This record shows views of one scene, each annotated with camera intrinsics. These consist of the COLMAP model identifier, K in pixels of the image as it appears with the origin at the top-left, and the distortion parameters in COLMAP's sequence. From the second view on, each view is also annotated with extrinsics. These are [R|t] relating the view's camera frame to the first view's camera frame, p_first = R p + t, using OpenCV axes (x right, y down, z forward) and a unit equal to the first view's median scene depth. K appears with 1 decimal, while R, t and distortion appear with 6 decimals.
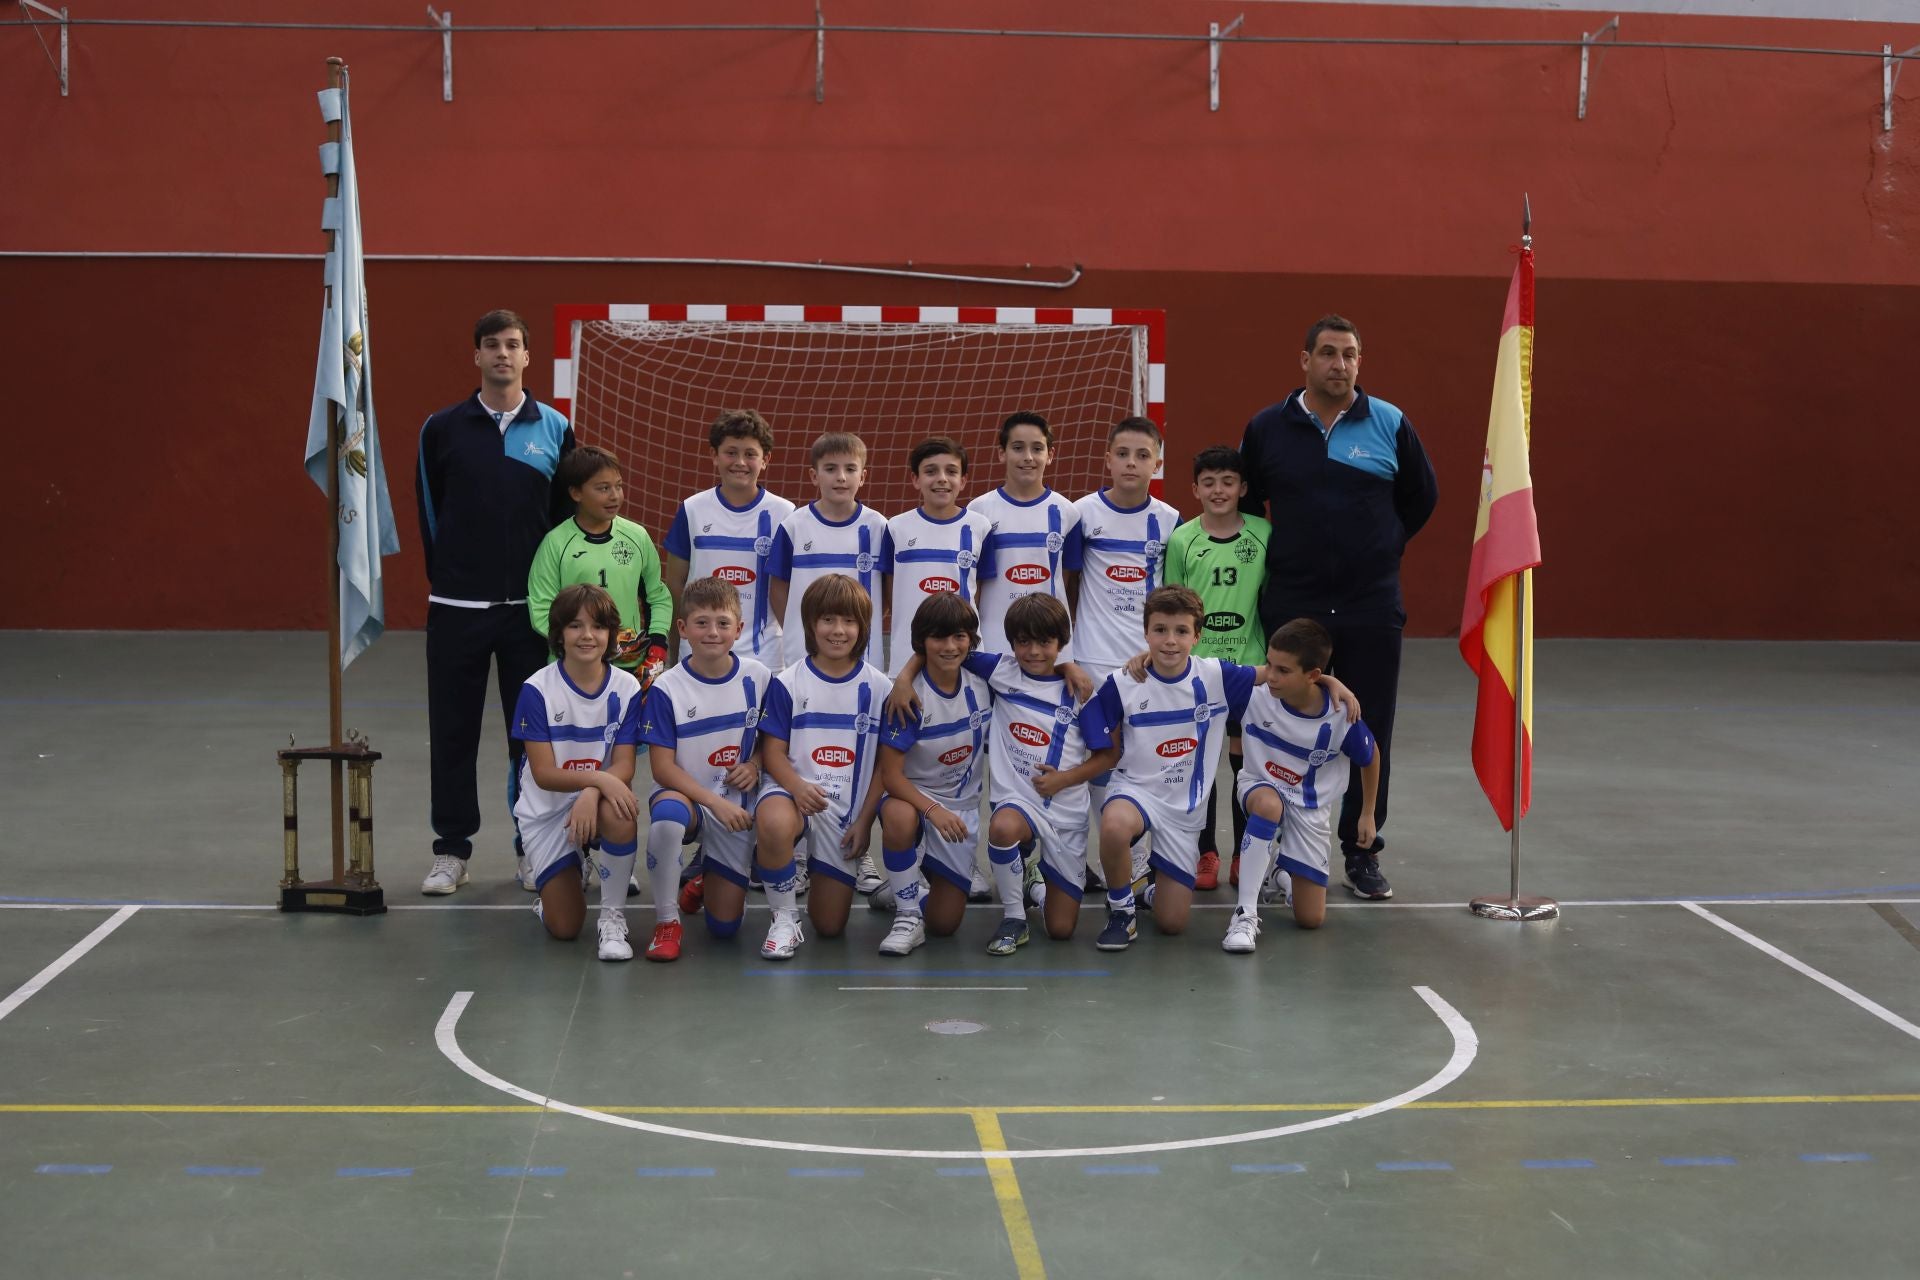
lens RADIAL K [[3427.7, 0, 981.5], [0, 3427.7, 640.0], [0, 0, 1]] dist [-0.083886, -0.202820]
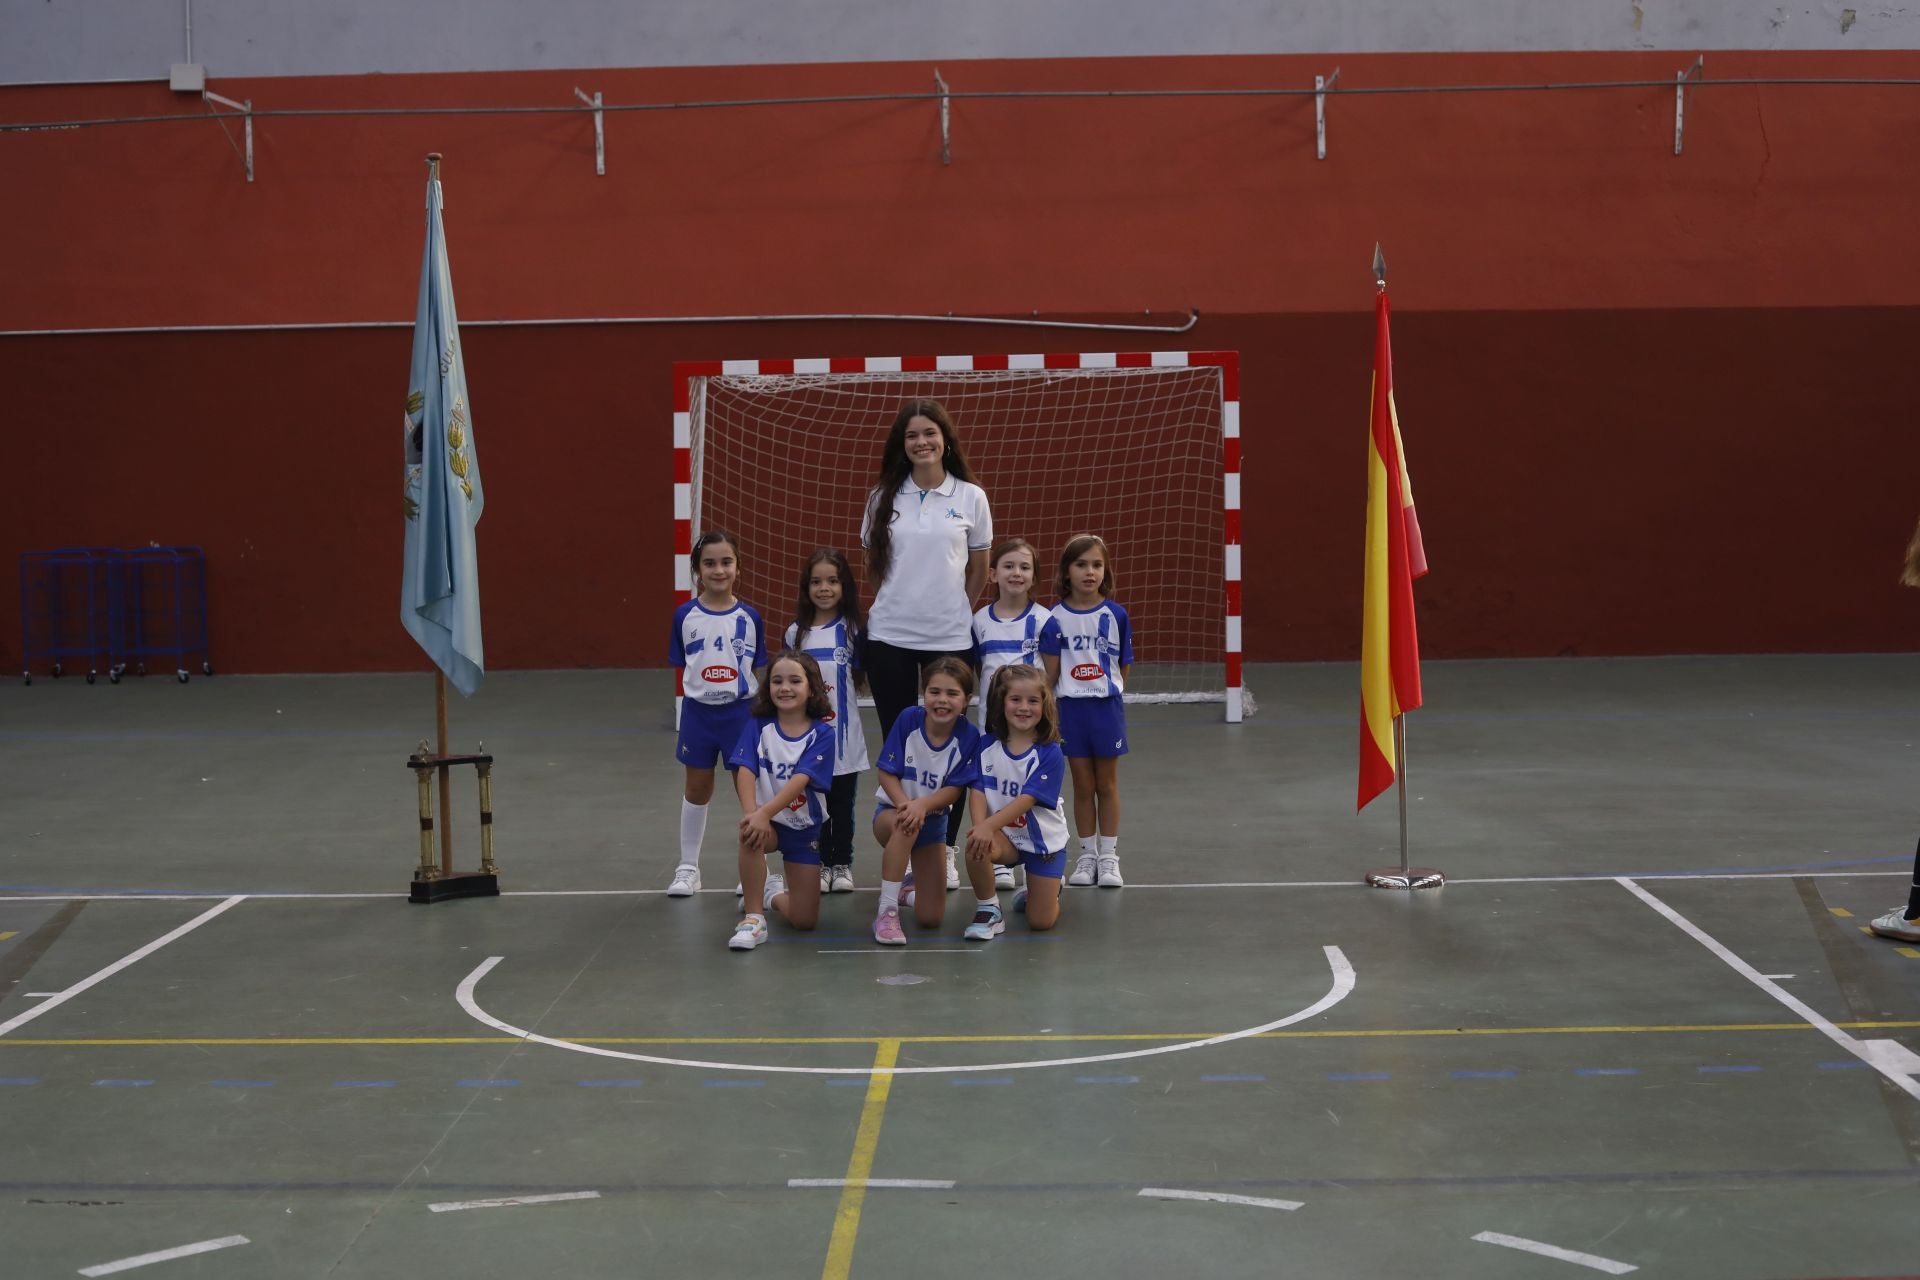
lens RADIAL K [[3652.7, 0, 963.1], [0, 3652.7, 637.6], [0, 0, 1]] dist [-0.094286, -0.151197]
pose [[0.993030, -0.020163, -0.116120, 0.139517], [0.018044, 0.999652, -0.019266, 0.019023], [0.116468, 0.017037, 0.993048, -0.197970]]
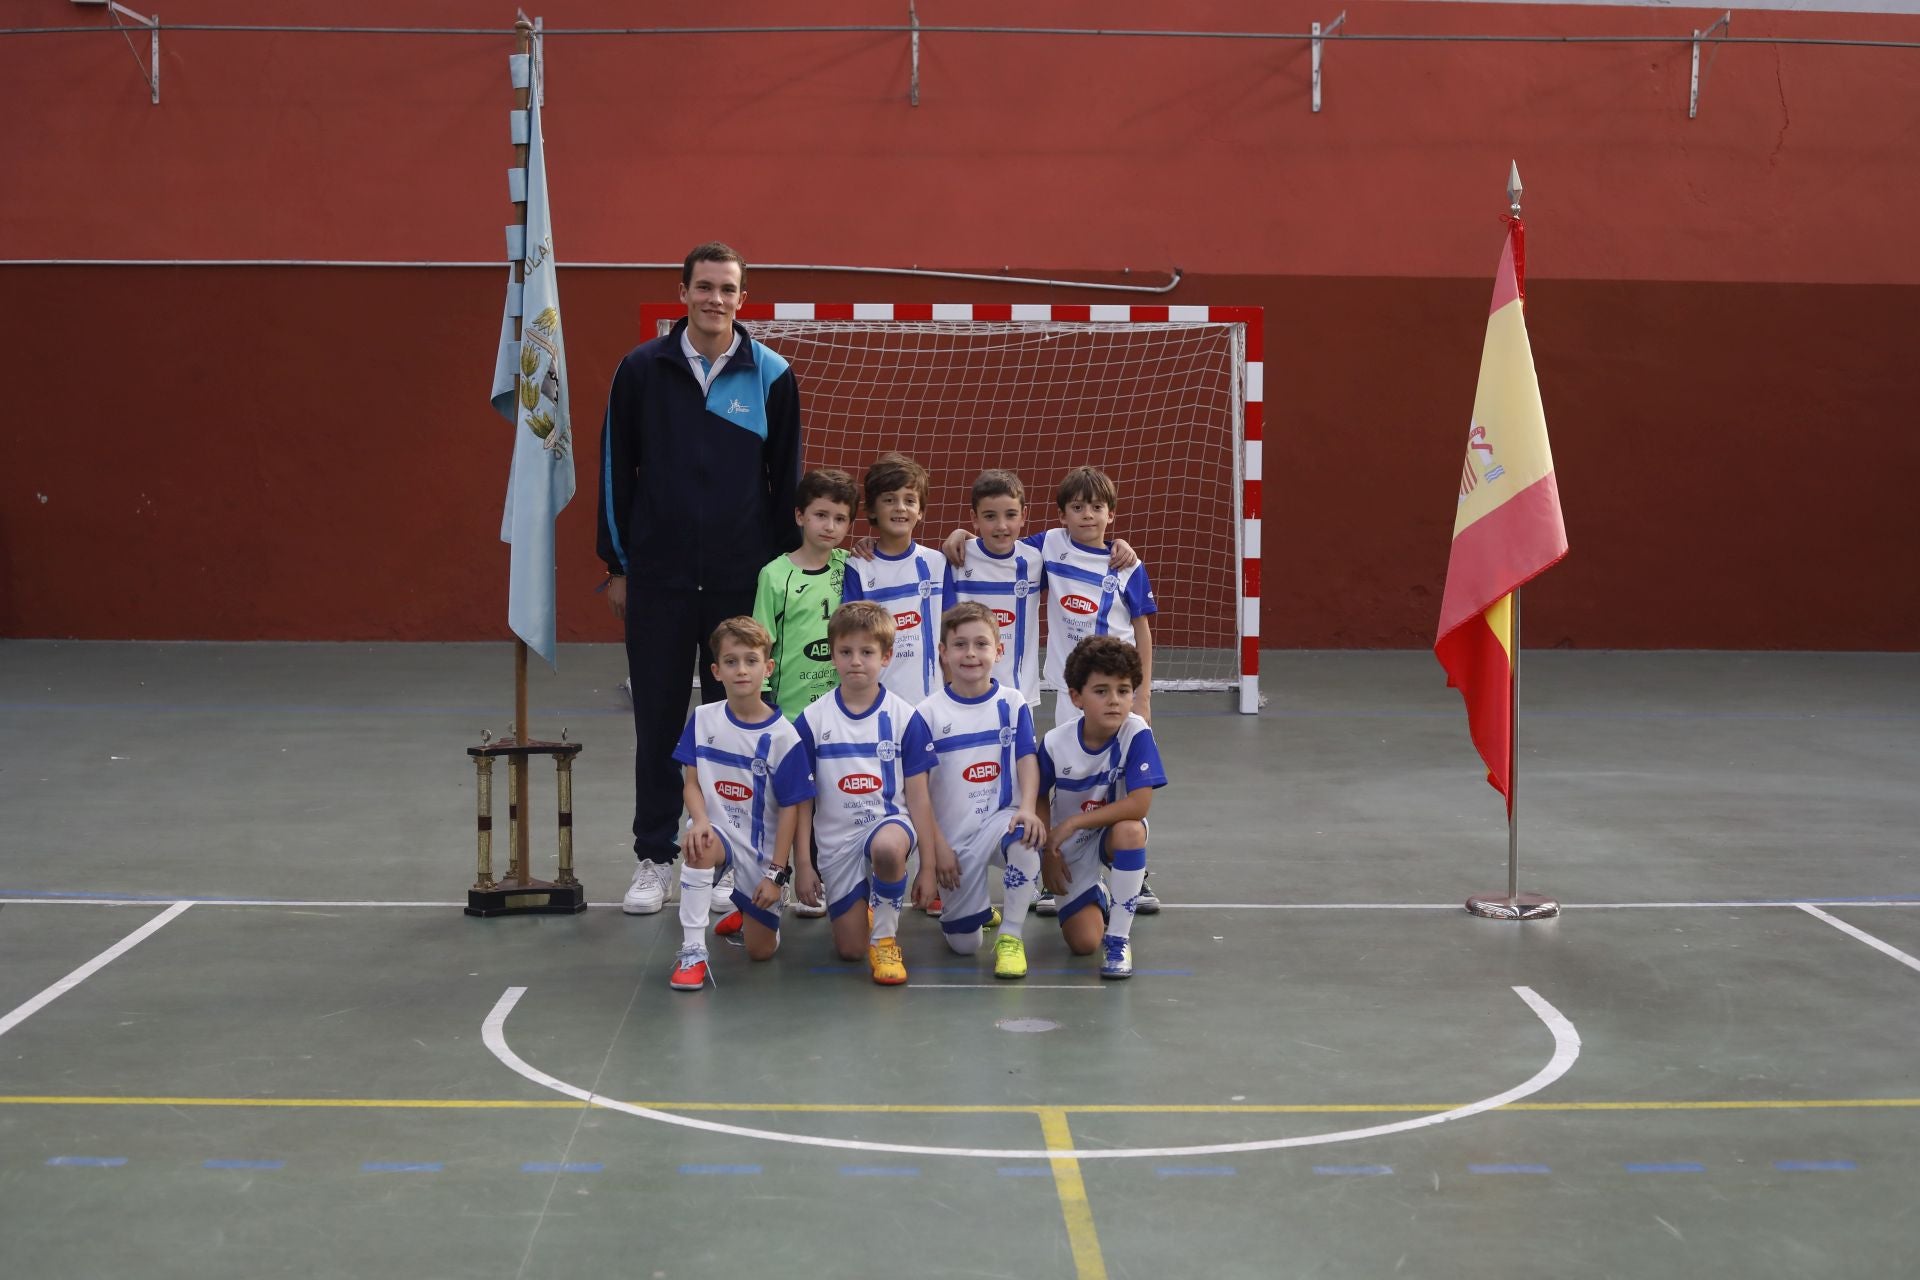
lens RADIAL K [[3358.6, 0, 937.7], [0, 3358.6, 644.5], [0, 0, 1]] dist [-0.083860, -0.192698]
pose [[0.998734, -0.000448, -0.050307, 0.012646], [-0.000195, 0.999918, -0.012793, 0.017073], [0.050308, 0.012786, 0.998652, 0.059403]]
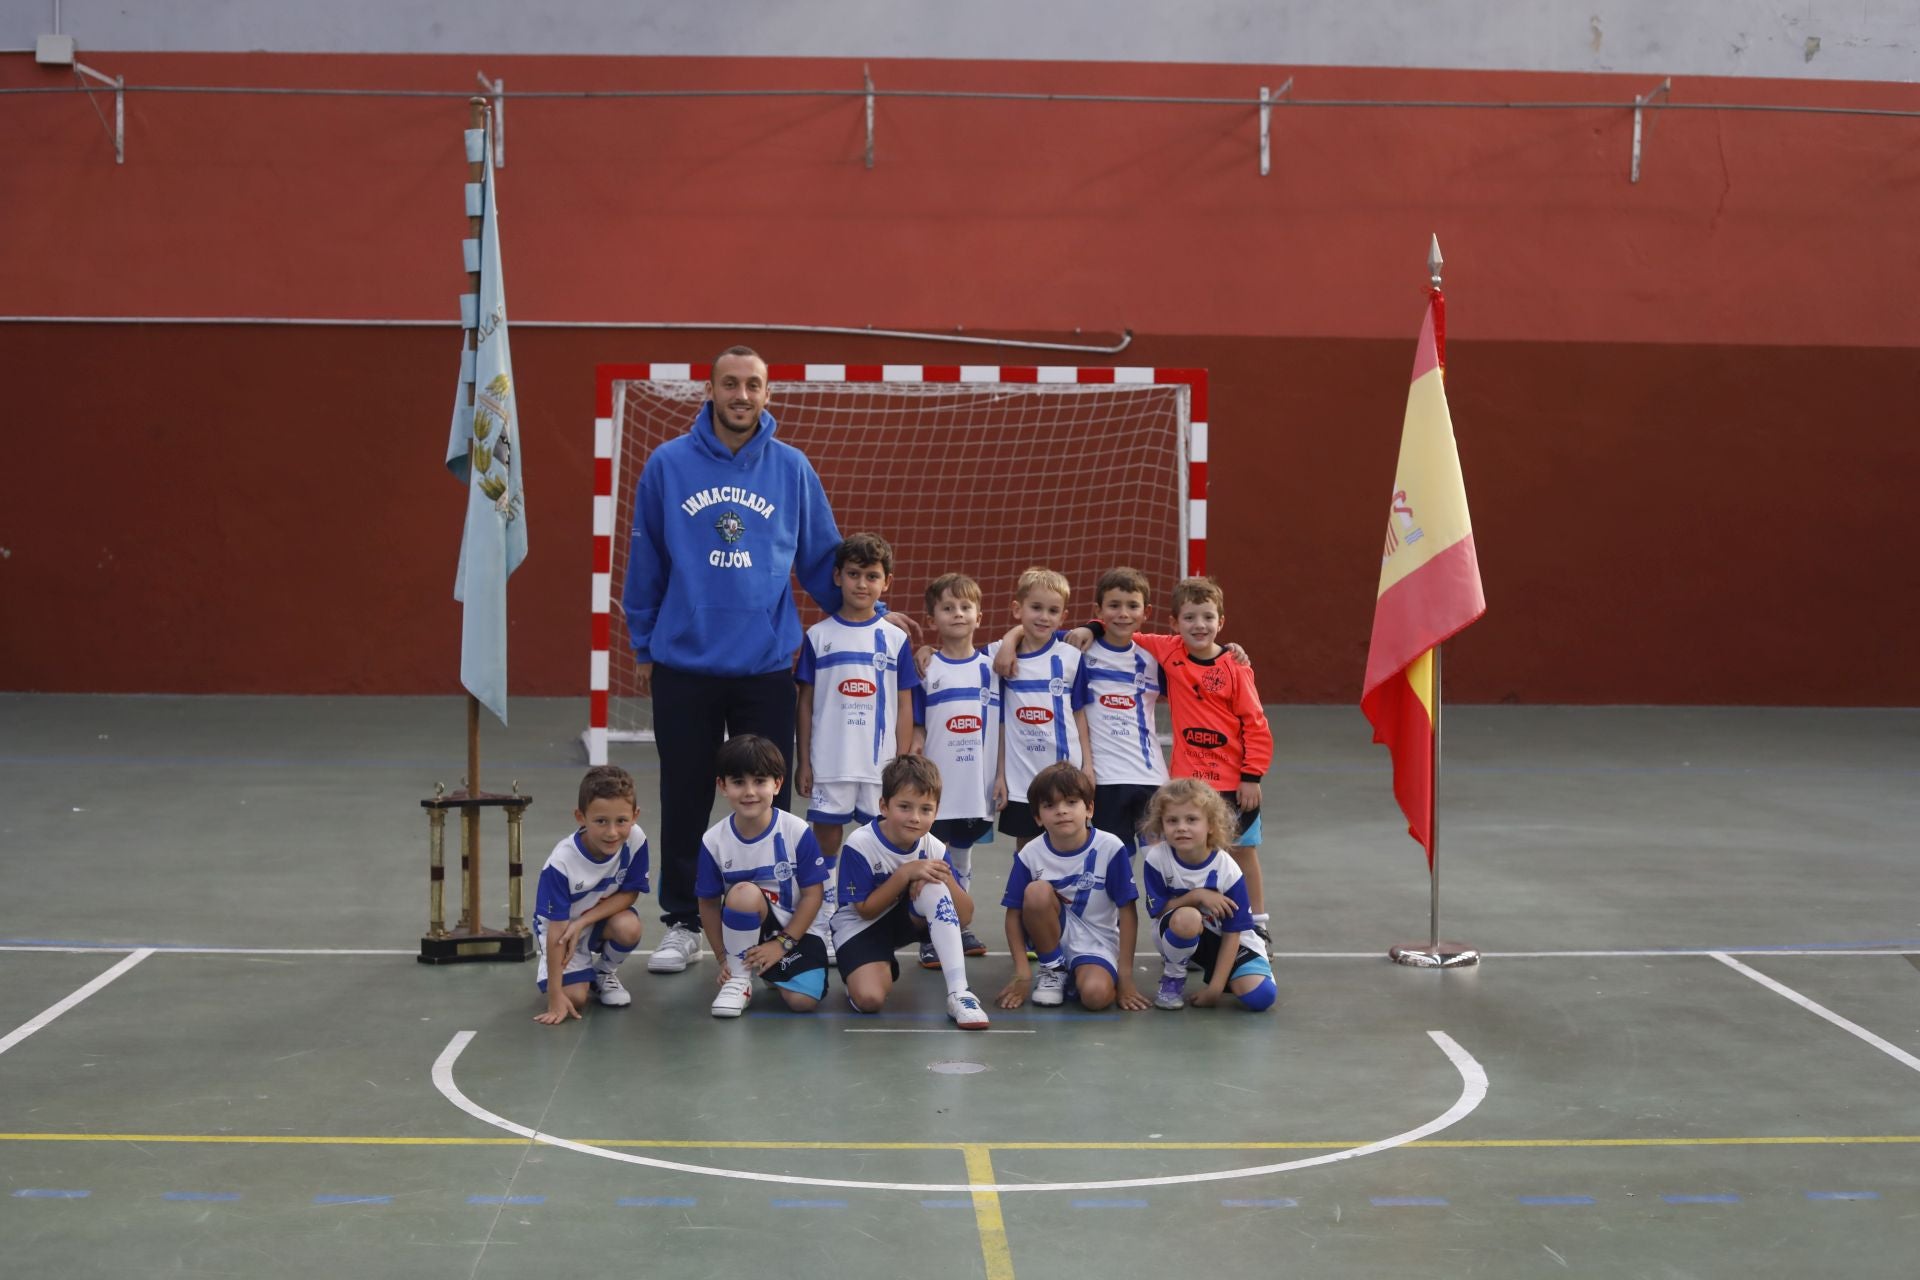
lens RADIAL K [[3425.1, 0, 970.5], [0, 3425.1, 619.1], [0, 0, 1]] dist [-0.081167, -0.263599]
pose [[0.999433, 0.000193, -0.033667, 0.025765], [-0.001391, 0.999367, -0.035557, 0.016639], [0.033639, 0.035583, 0.998800, 0.008743]]
